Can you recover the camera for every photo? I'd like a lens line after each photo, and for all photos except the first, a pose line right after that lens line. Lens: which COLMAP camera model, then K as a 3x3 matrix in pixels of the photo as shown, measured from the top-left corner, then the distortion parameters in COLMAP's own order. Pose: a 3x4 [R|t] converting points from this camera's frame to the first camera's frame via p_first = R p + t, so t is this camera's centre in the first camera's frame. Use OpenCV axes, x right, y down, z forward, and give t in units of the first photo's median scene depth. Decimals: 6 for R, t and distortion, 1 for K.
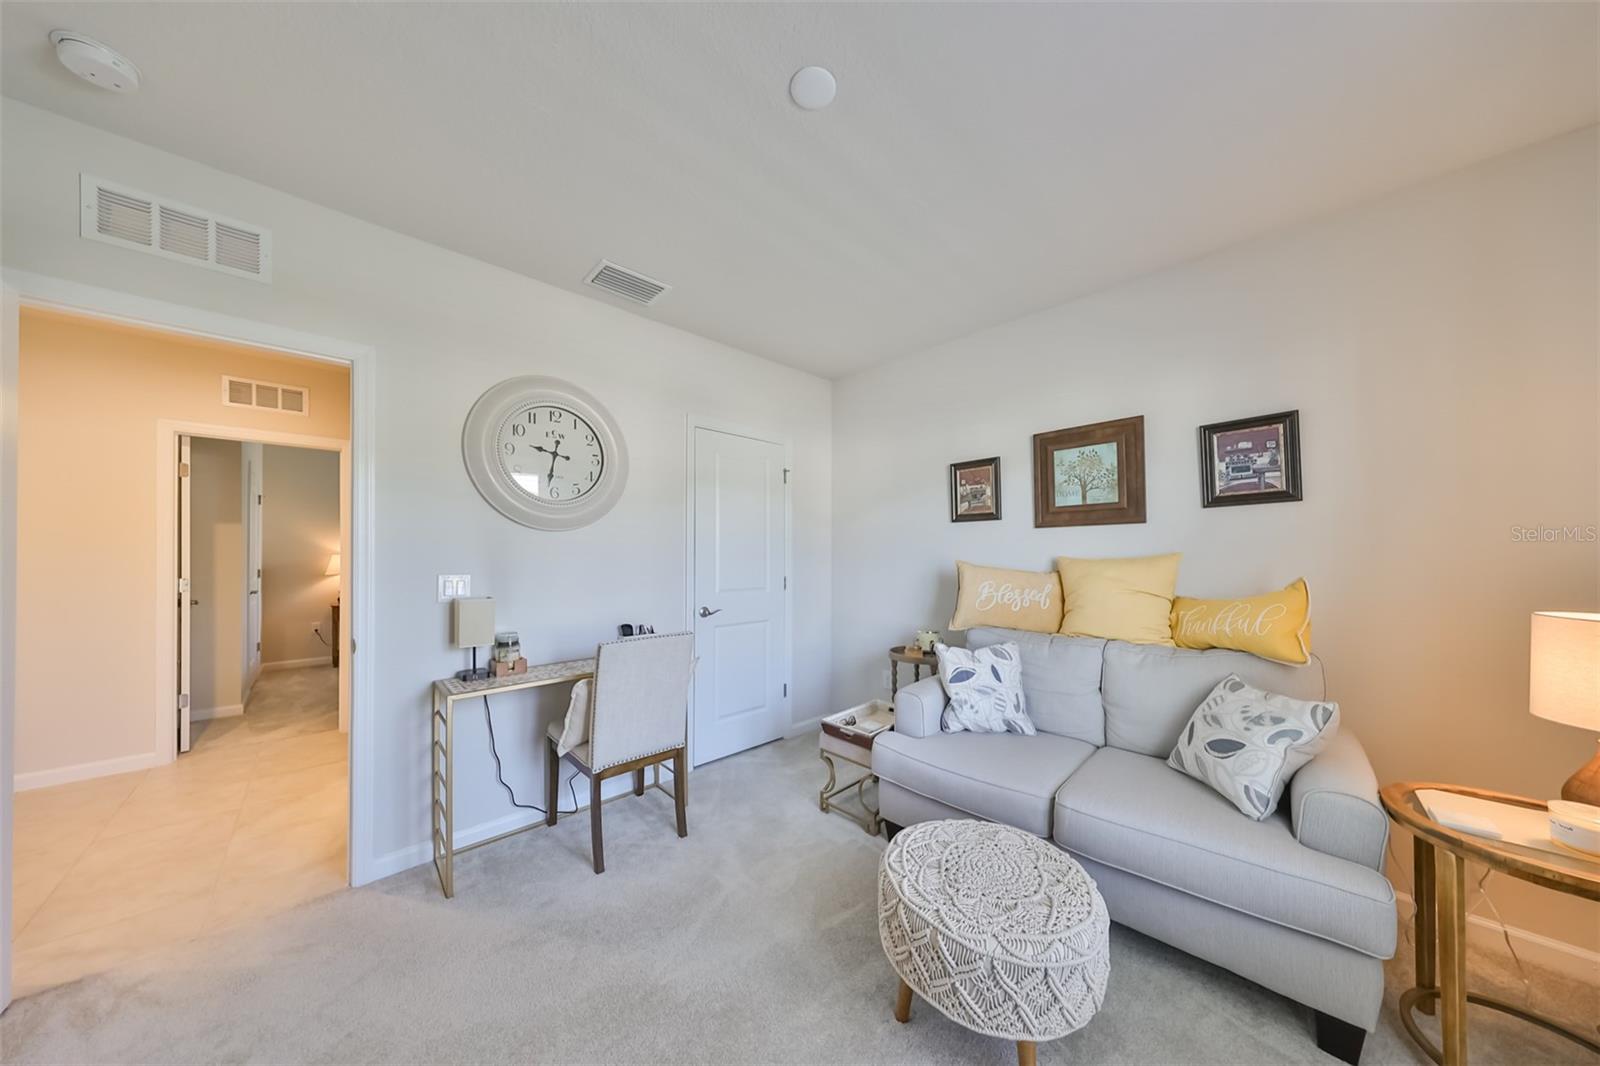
lens RADIAL K [[494.6, 0, 793.4], [0, 494.6, 550.4], [0, 0, 1]] dist [0.001198, -0.000260]
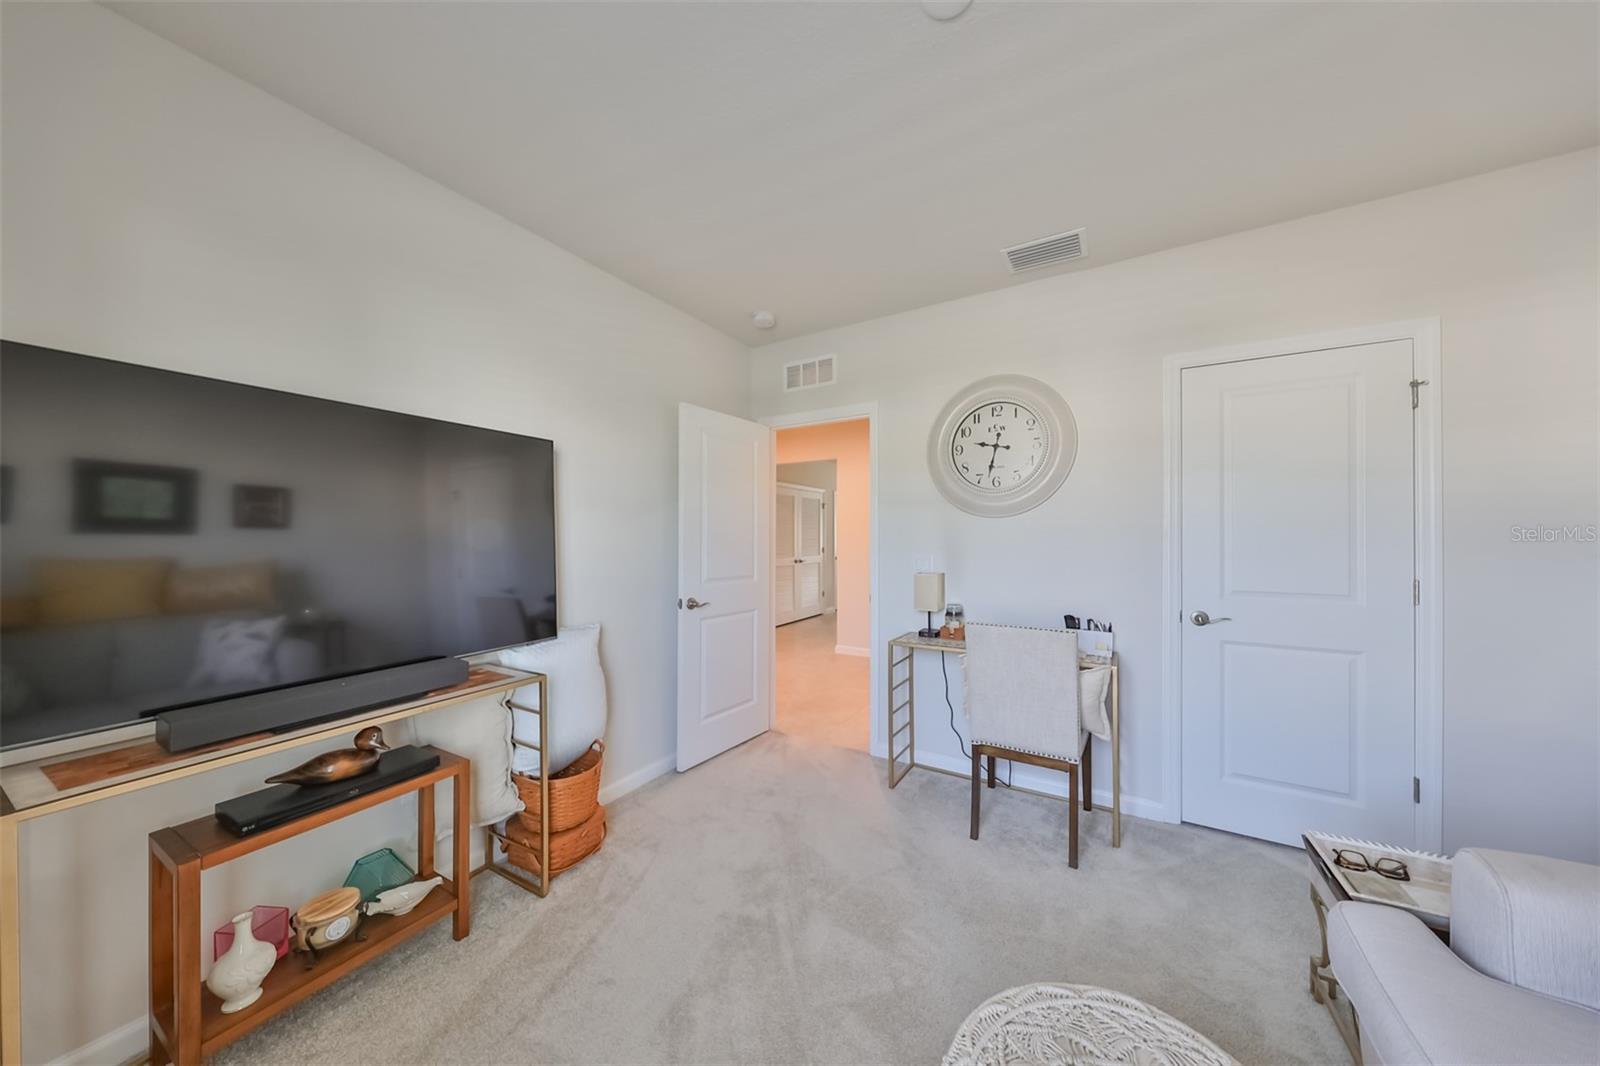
lens RADIAL K [[494.6, 0, 802.7], [0, 494.6, 535.6], [0, 0, 1]] dist [0.001198, -0.000260]
pose [[0.294992, -0.008297, -0.955464, 0.382868], [0.007896, 0.999949, -0.006245, 0.003508], [0.955467, -0.005702, 0.295042, 0.250602]]
